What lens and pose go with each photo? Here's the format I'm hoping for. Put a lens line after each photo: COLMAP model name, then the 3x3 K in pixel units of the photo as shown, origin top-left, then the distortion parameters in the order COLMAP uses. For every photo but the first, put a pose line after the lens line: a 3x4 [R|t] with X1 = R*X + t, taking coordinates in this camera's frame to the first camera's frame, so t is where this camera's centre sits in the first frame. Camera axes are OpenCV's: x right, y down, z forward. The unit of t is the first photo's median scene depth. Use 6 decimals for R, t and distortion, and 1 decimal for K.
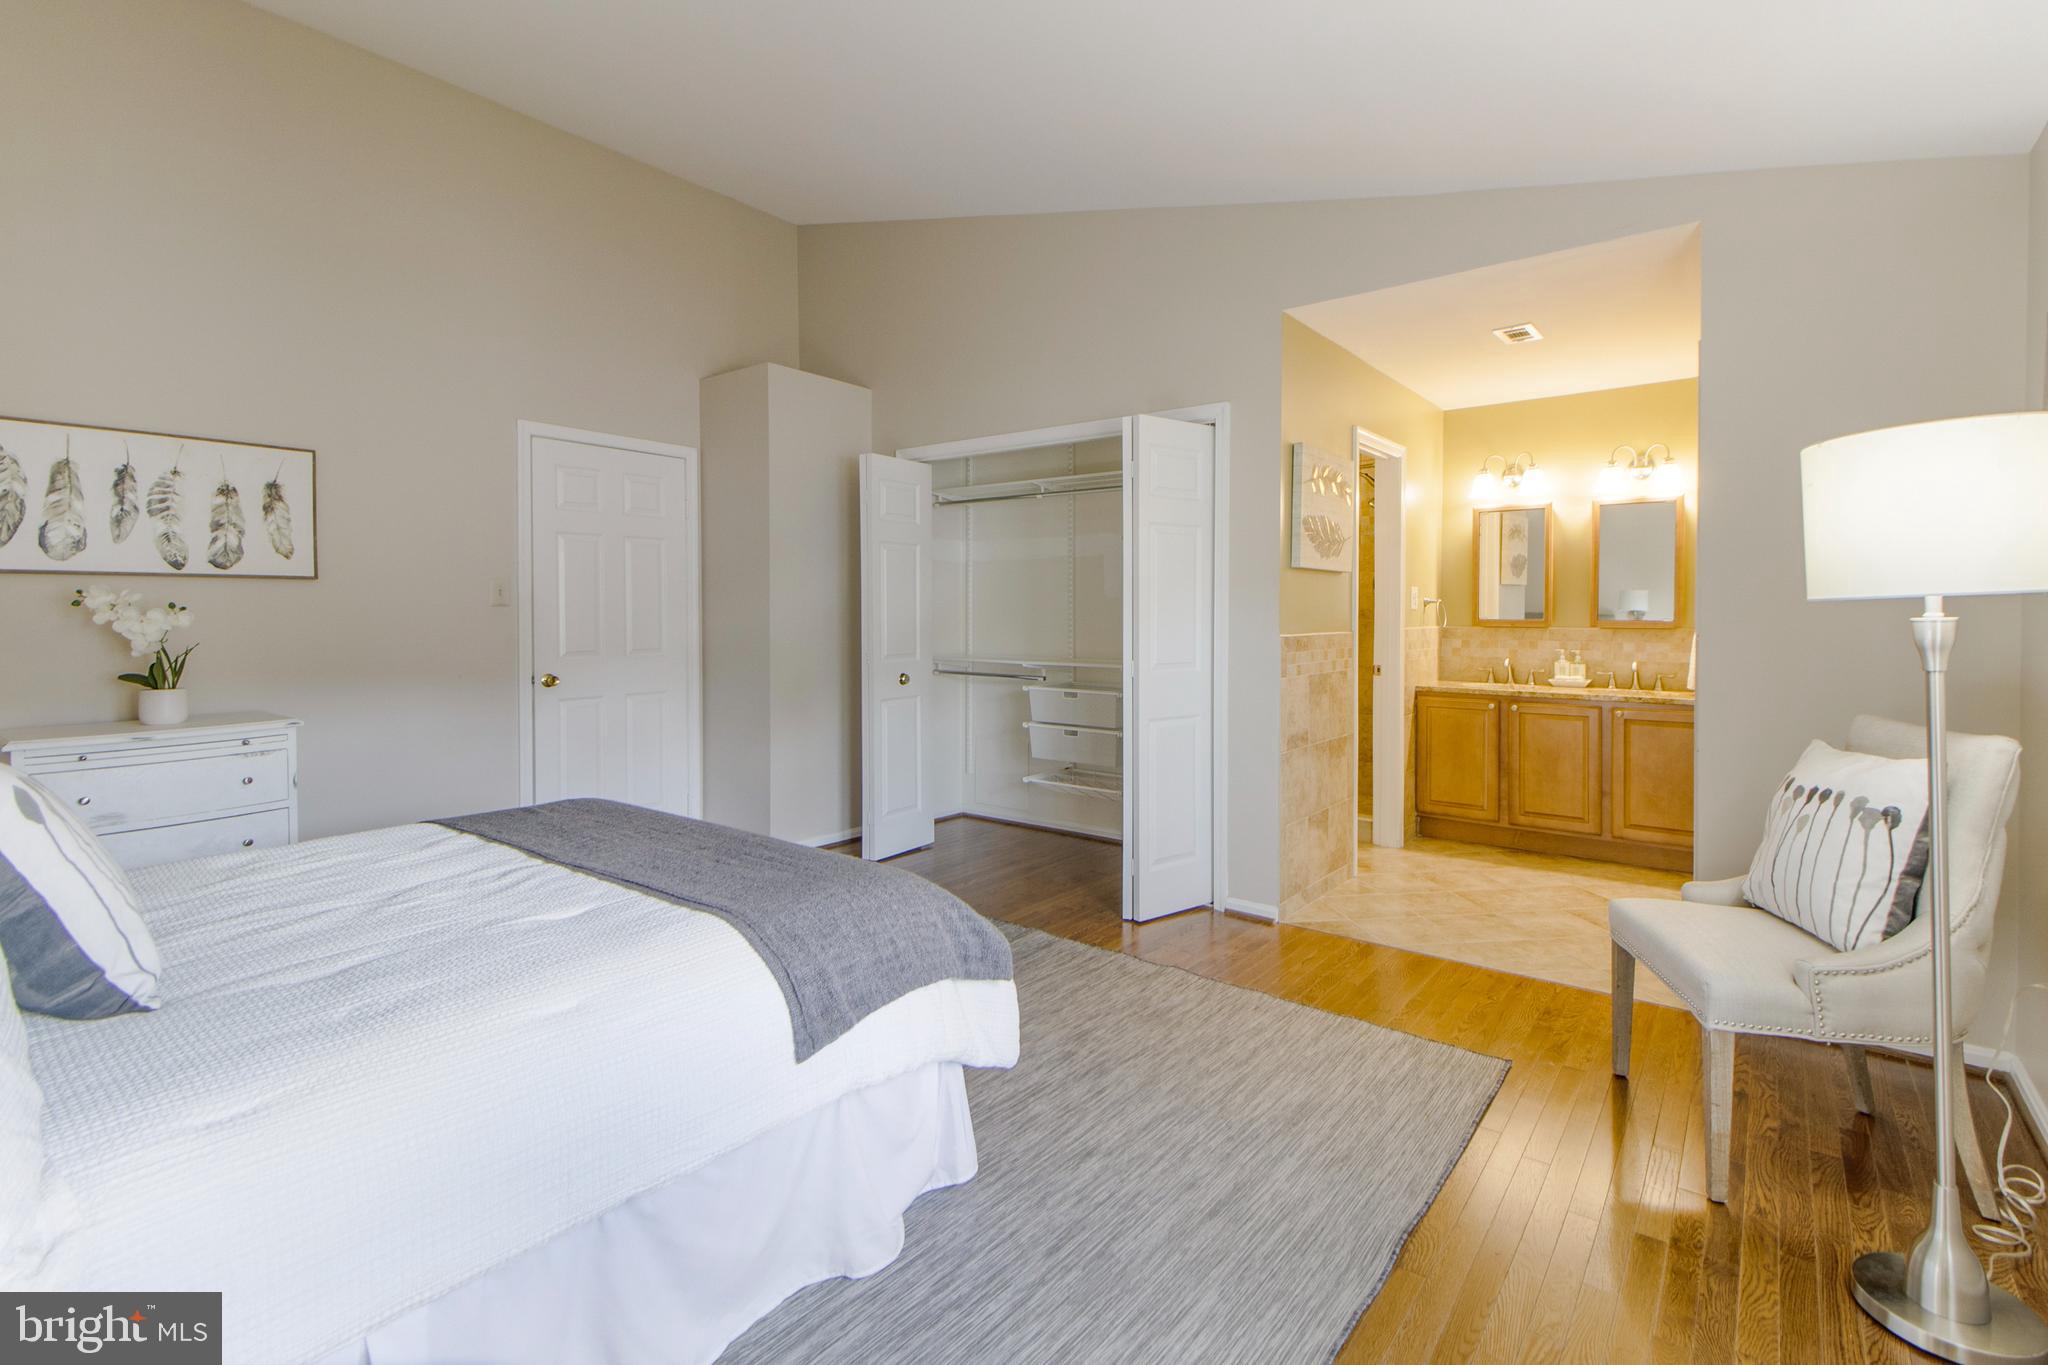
lens RADIAL K [[950.7, 0, 1041.3], [0, 950.7, 626.8], [0, 0, 1]] dist [0.019240, -0.014316]
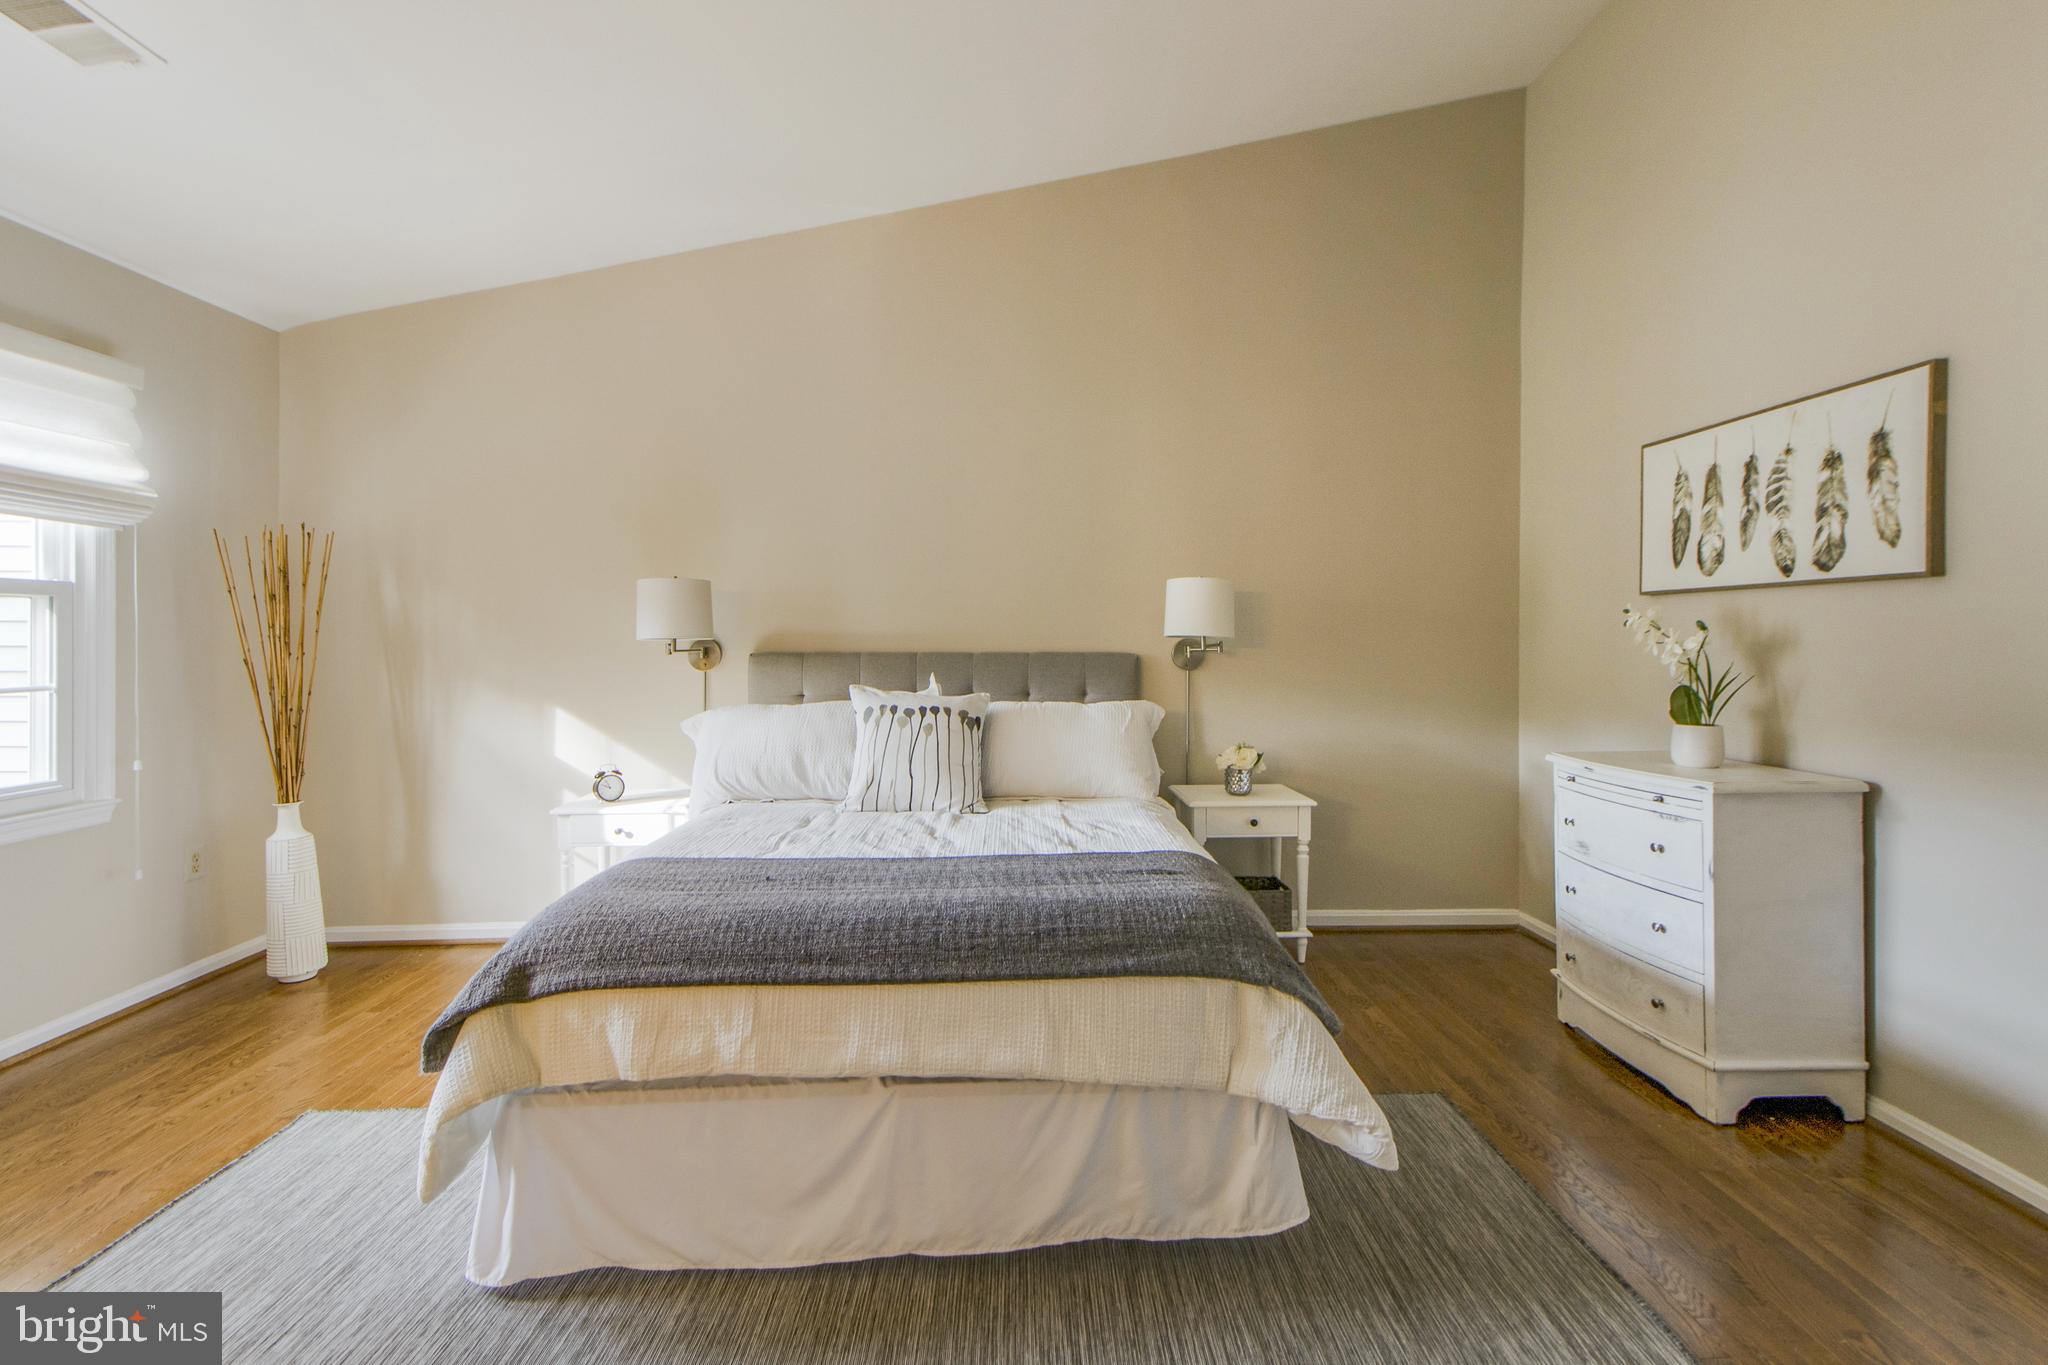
lens RADIAL K [[956.6, 0, 1026.5], [0, 956.6, 624.3], [0, 0, 1]] dist [0.028431, -0.010211]
pose [[-0.769249, -0.006932, -0.638912, 0.068092], [-0.007779, 0.999969, -0.001484, -0.015665], [0.638902, 0.003828, -0.769279, 1.221408]]
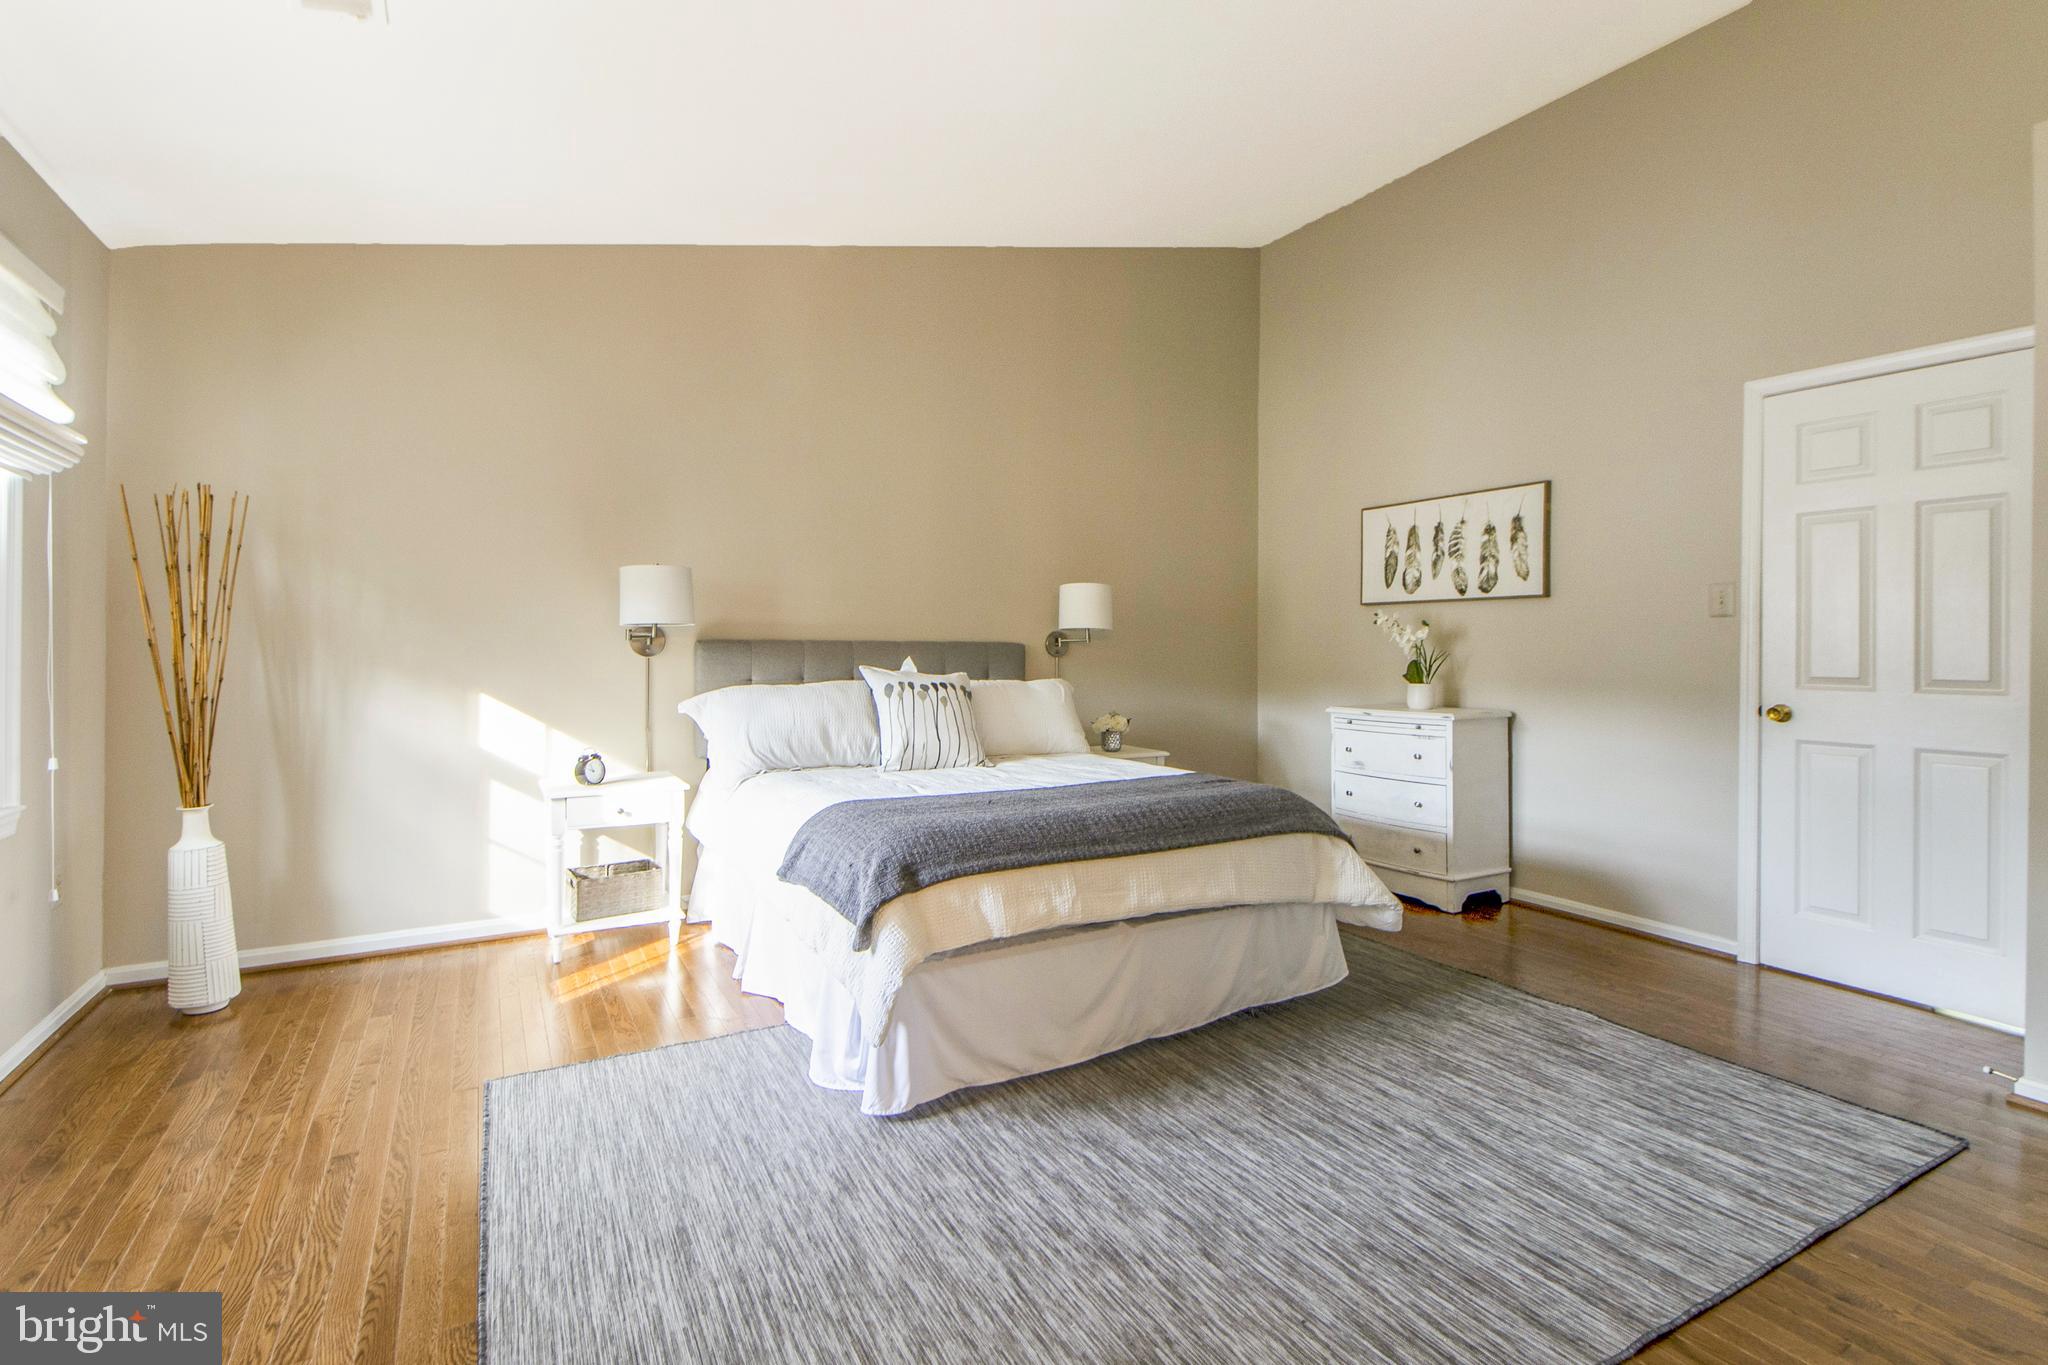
lens RADIAL K [[959.9, 0, 1037.2], [0, 959.9, 619.1], [0, 0, 1]] dist [0.020291, -0.011655]
pose [[-0.382483, -0.027459, -0.923554, 0.548132], [-0.017908, 0.999591, -0.022303, 0.012874], [0.923789, 0.008009, -0.382818, 0.976686]]
